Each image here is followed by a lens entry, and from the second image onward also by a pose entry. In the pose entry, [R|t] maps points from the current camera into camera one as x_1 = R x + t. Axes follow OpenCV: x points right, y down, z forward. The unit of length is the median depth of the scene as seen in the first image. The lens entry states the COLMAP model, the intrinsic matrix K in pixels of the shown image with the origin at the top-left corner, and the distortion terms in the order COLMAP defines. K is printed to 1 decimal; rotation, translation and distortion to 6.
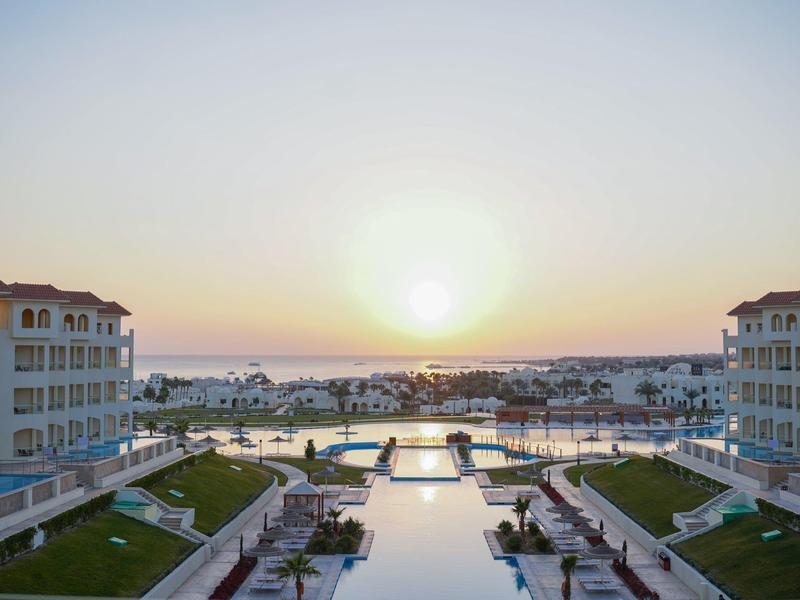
lens RADIAL K [[929.3, 0, 400.0], [0, 929.3, 300.0], [0, 0, 1]] dist [-0.118360, -0.010620]
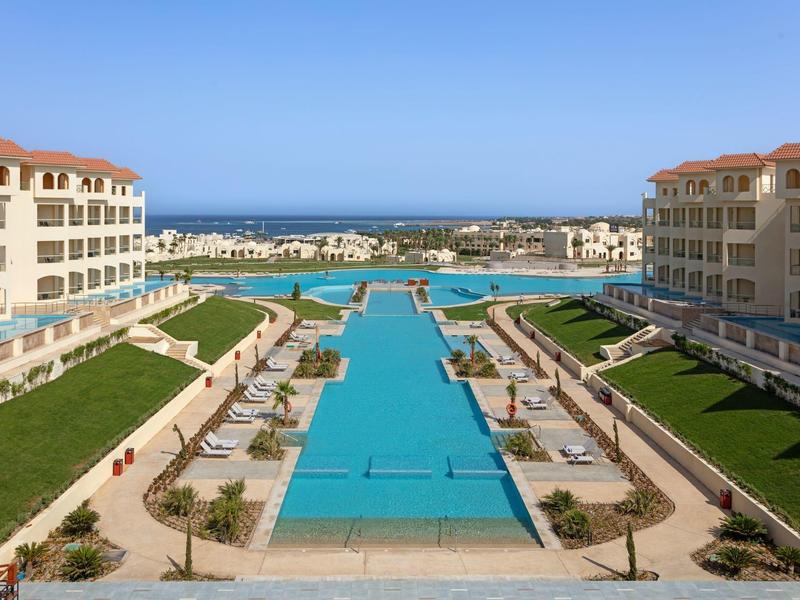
lens RADIAL K [[929.3, 0, 400.0], [0, 929.3, 300.0], [0, 0, 1]] dist [-0.118360, -0.010620]
pose [[0.999583, 0.000082, 0.028882, 0.003684], [-0.004997, 0.985406, 0.170145, -0.031863], [-0.028447, -0.170218, 0.984996, -0.186139]]
